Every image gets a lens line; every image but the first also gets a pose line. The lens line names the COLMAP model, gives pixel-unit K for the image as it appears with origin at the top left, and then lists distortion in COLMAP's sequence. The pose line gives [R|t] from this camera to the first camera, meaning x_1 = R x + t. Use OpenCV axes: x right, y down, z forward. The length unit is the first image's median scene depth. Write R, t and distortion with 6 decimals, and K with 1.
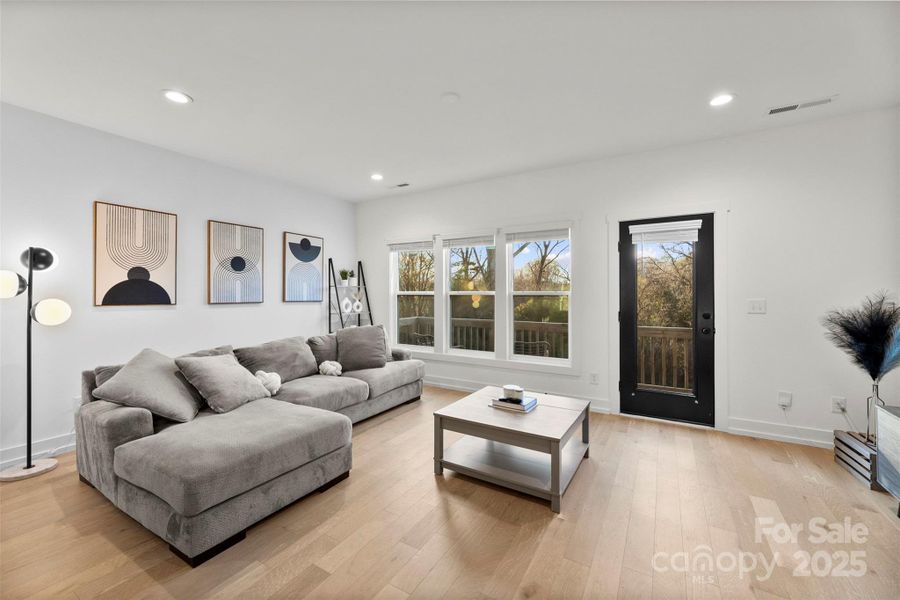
lens RADIAL K [[357.5, 0, 449.1], [0, 357.5, 294.6], [0, 0, 1]] dist [-0.001877, -0.000061]
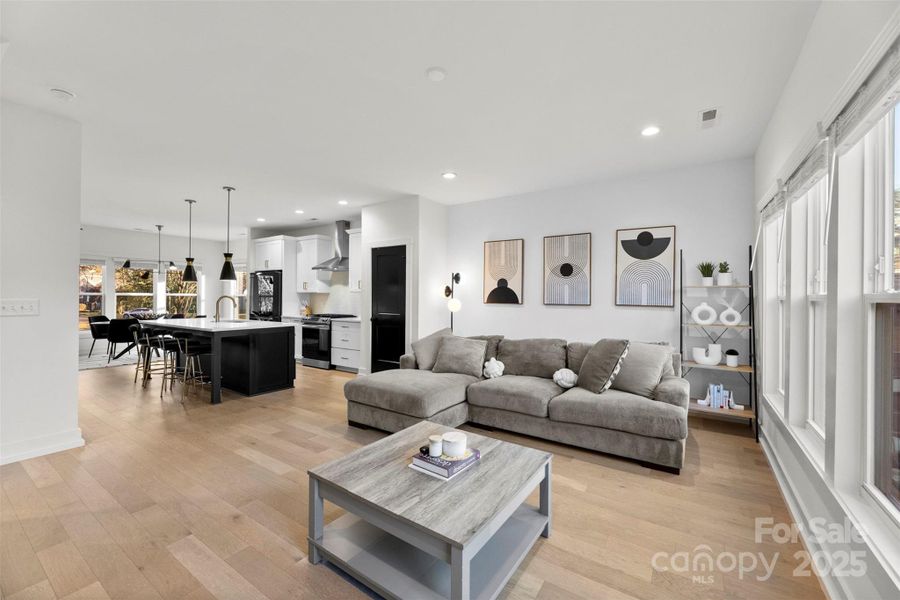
lens RADIAL K [[367.4, 0, 449.5], [0, 367.4, 293.6], [0, 0, 1]] dist [-0.002204, -0.000017]
pose [[-0.050671, -0.006636, -0.998693, 0.582184], [-0.008154, 0.999947, -0.006231, -0.001377], [0.998682, 0.007828, -0.050723, 0.692460]]
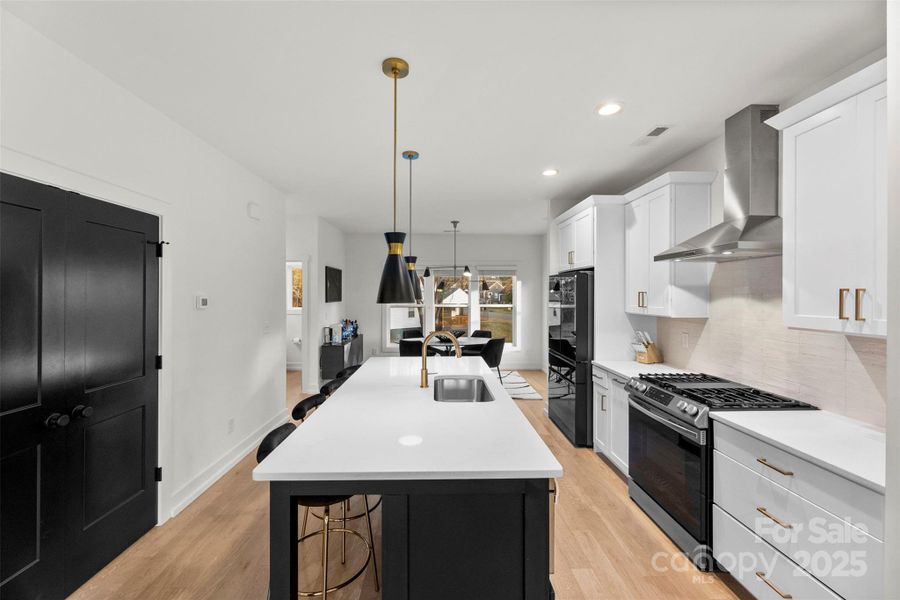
lens RADIAL K [[362.9, 0, 442.4], [0, 362.9, 294.5], [0, 0, 1]] dist [0.000327, 0.000415]
pose [[-0.846531, 0.001087, -0.532339, -0.390034], [-0.000844, 0.999994, 0.003384, -0.058432], [0.532340, 0.003314, -0.846524, 0.330277]]
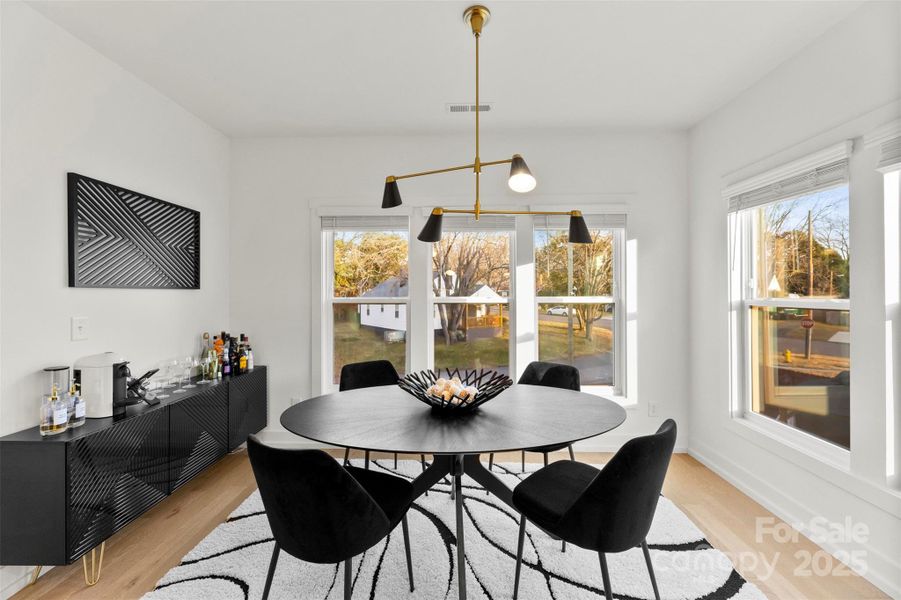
lens RADIAL K [[357.9, 0, 449.6], [0, 357.9, 294.6], [0, 0, 1]] dist [-0.001877, -0.000061]
pose [[-0.873487, 0.007166, -0.486794, -0.973774], [0.005953, 0.999974, 0.004038, -0.010887], [0.486811, 0.000630, -0.873507, -0.522784]]
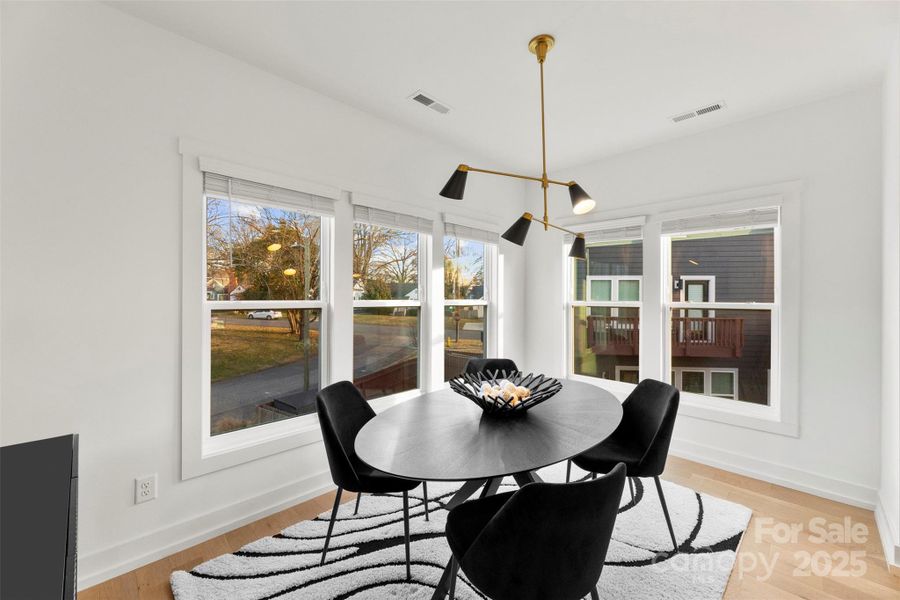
lens RADIAL K [[357.5, 0, 449.1], [0, 357.5, 294.6], [0, 0, 1]] dist [-0.001877, -0.000061]
pose [[-0.247230, -0.002663, -0.968953, -0.724540], [-0.003519, 0.999992, -0.001851, -0.012675], [0.968950, 0.002952, -0.247238, -0.888480]]
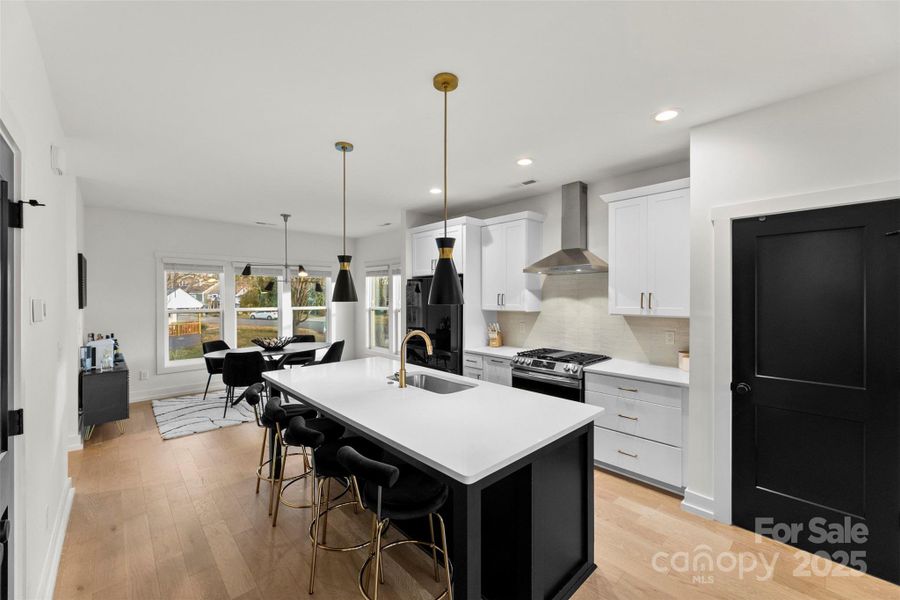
lens RADIAL K [[361.4, 0, 449.7], [0, 361.4, 297.4], [0, 0, 1]] dist [0.001206, 0.000233]
pose [[-0.272107, 0.006061, -0.962248, -0.114040], [-0.000378, 0.999979, 0.006405, -0.058460], [0.962267, 0.002106, -0.272099, 0.042947]]
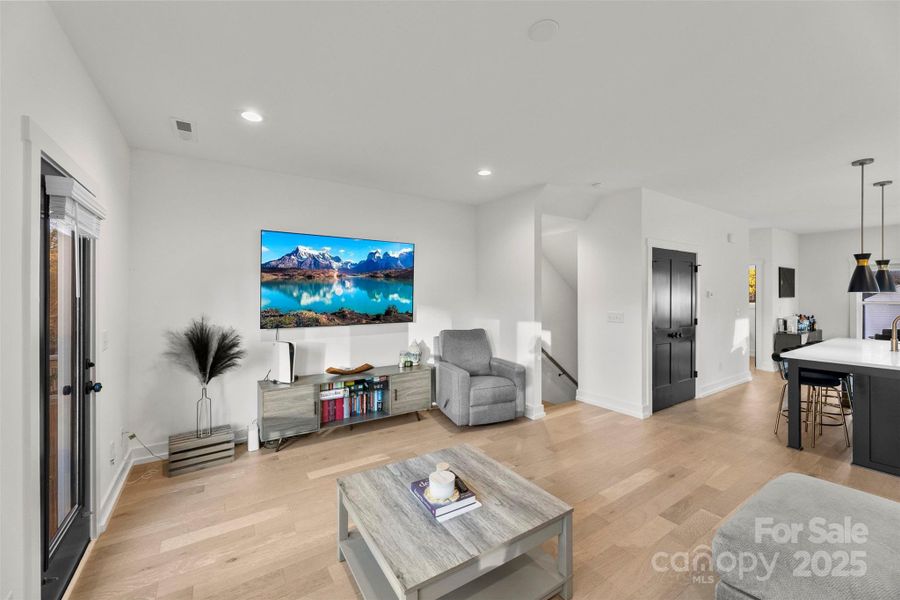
lens RADIAL K [[357.5, 0, 449.1], [0, 357.5, 294.6], [0, 0, 1]] dist [-0.001877, -0.000061]
pose [[-0.903610, 0.002445, 0.428349, -0.073727], [0.003843, 0.999990, 0.002398, -0.046552], [-0.428338, 0.003813, -0.903610, 1.063082]]
